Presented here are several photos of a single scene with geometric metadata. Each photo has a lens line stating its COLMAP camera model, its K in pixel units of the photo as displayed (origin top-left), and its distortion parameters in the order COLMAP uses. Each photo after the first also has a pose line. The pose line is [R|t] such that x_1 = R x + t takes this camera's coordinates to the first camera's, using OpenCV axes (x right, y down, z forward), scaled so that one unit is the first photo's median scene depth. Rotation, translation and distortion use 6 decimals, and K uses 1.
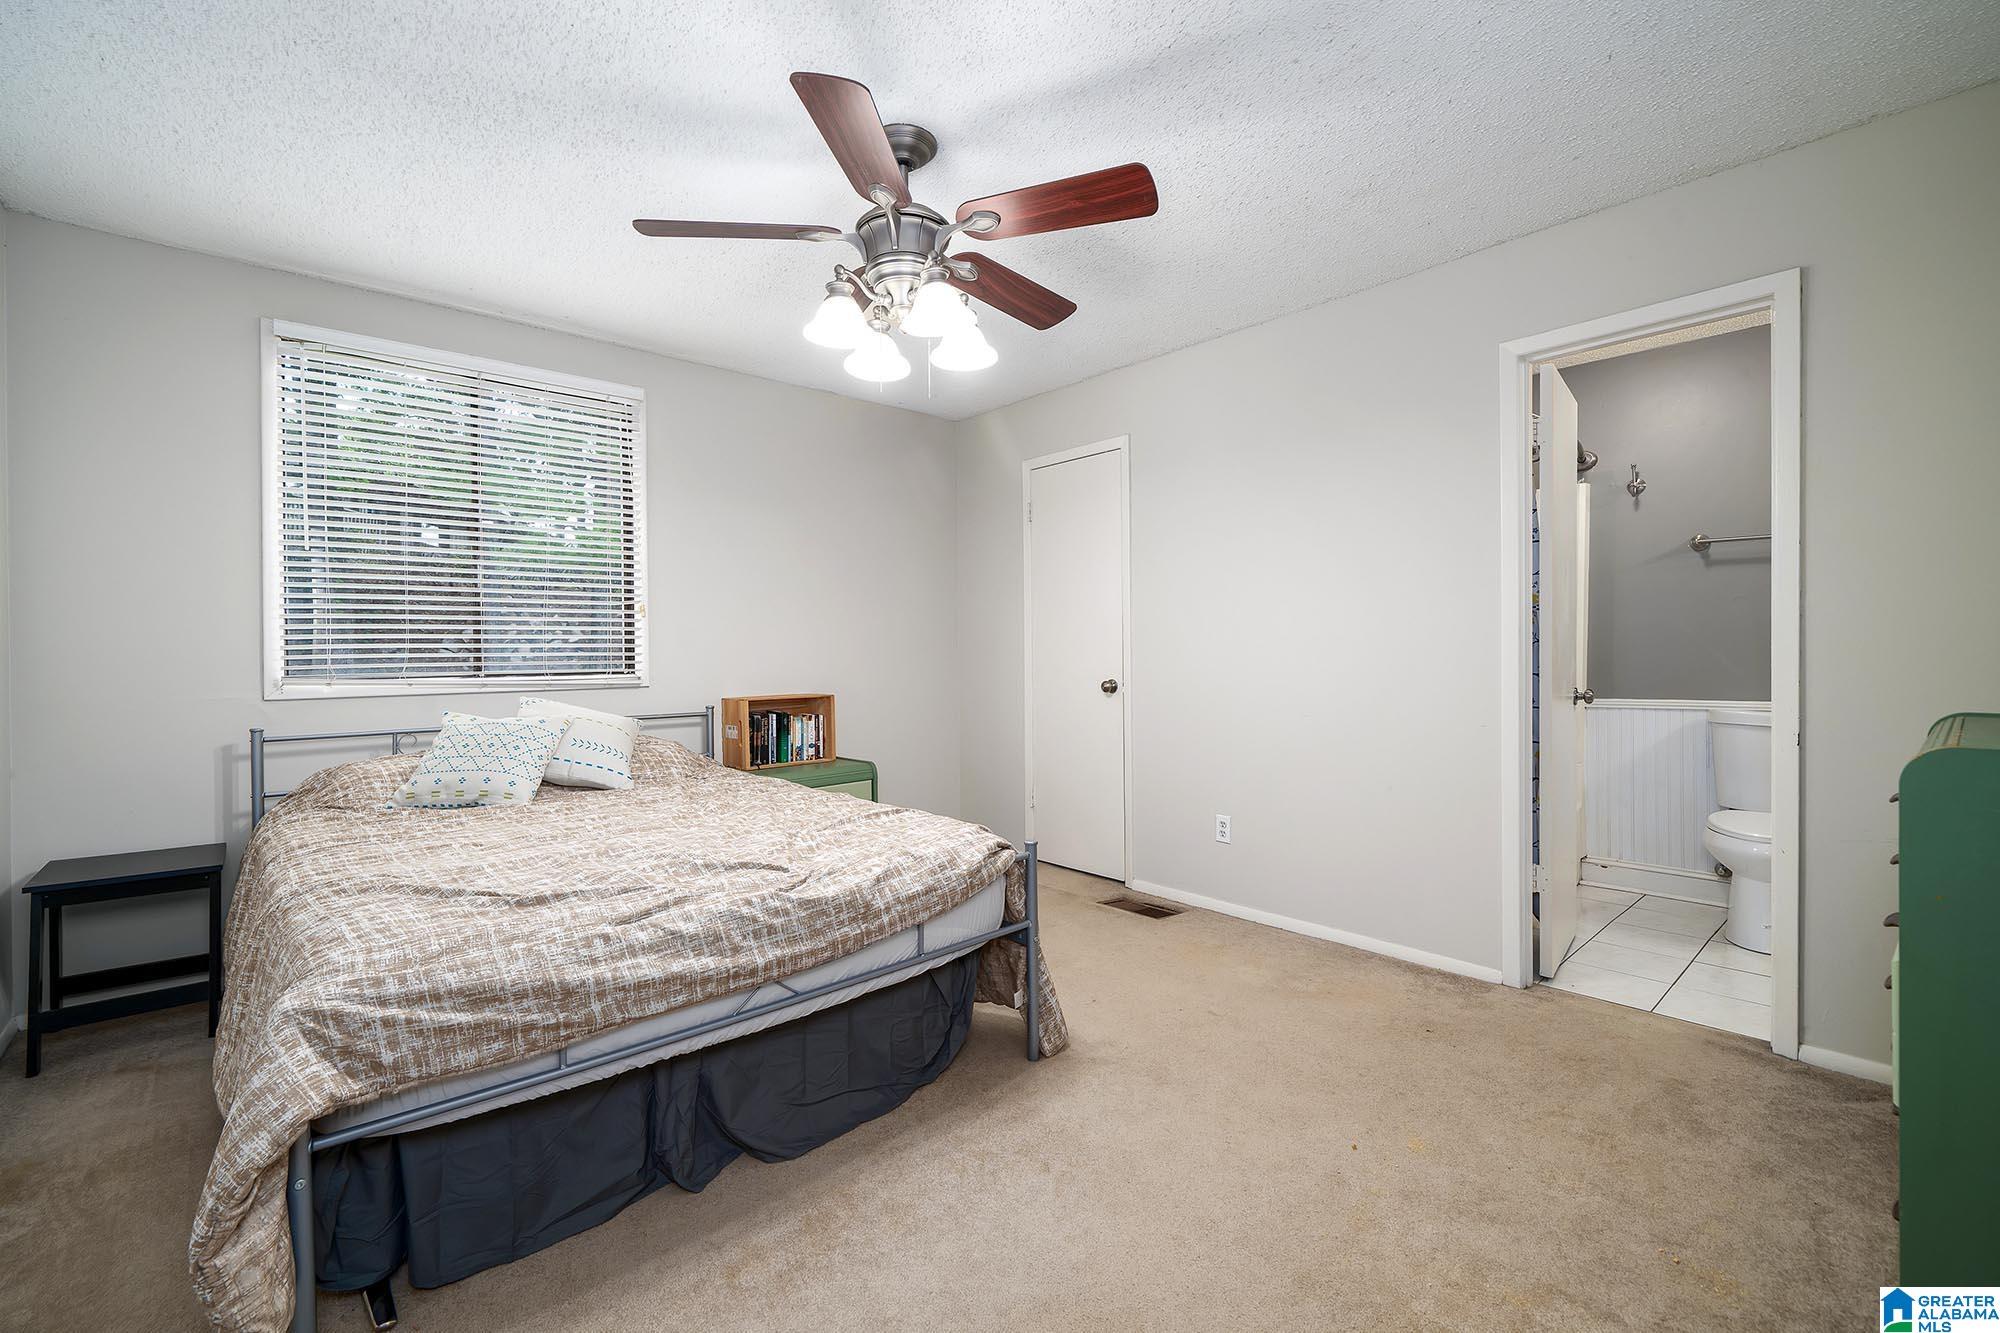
lens RADIAL K [[838.5, 0, 995.3], [0, 838.5, 660.1], [0, 0, 1]] dist [0.001211, 0.000107]
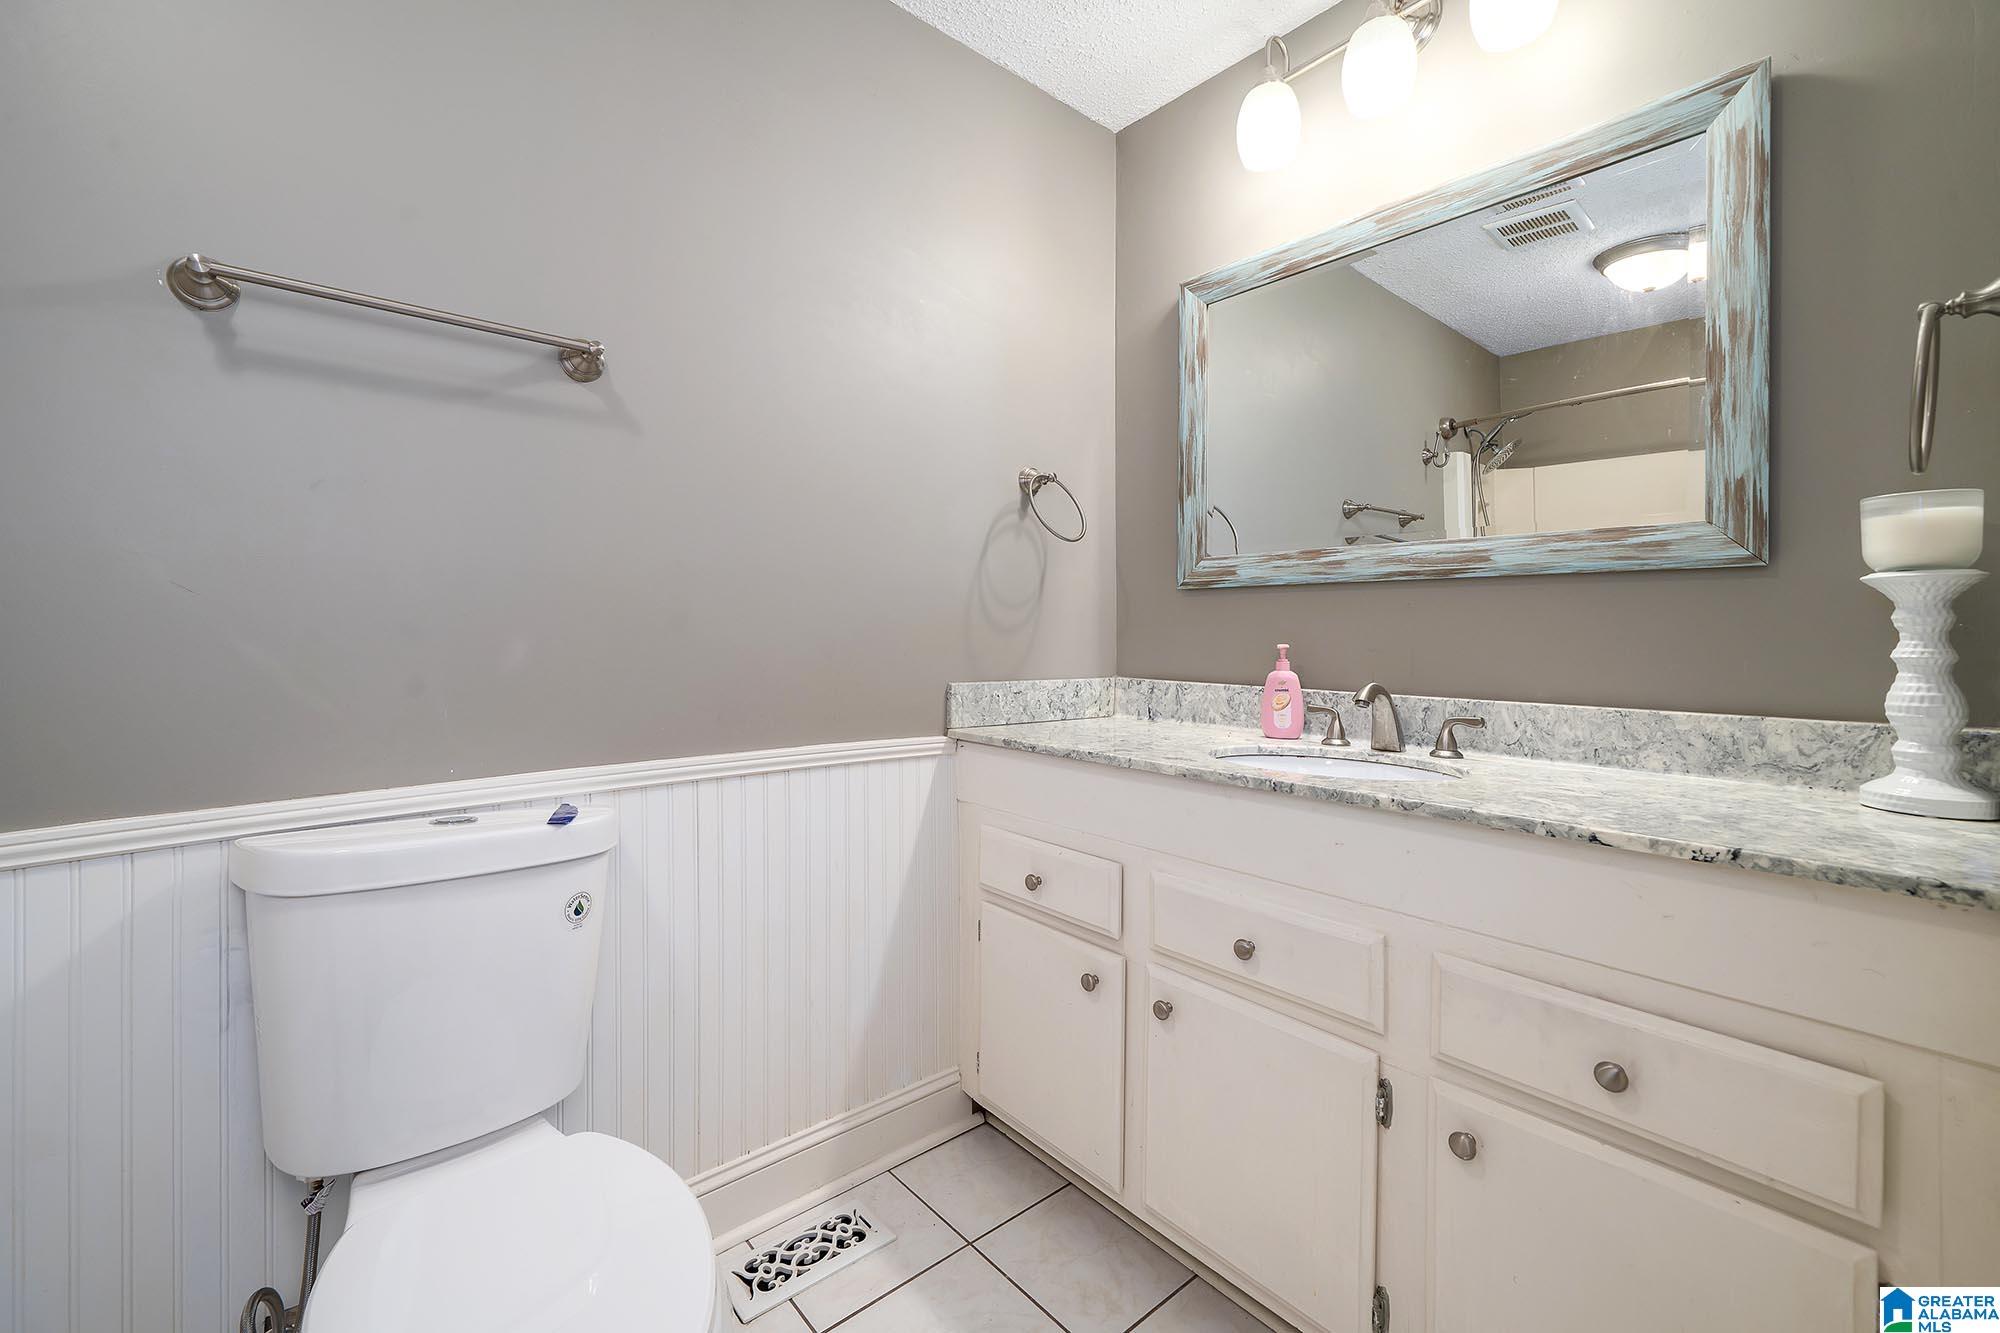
lens RADIAL K [[804.2, 0, 997.2], [0, 804.2, 656.6], [0, 0, 1]] dist [-0.002231, -0.000215]
pose [[0.006580, -0.011575, 0.999911, 0.912190], [0.003345, 0.999928, 0.011553, -0.019958], [-0.999973, 0.003269, 0.006618, 1.171853]]
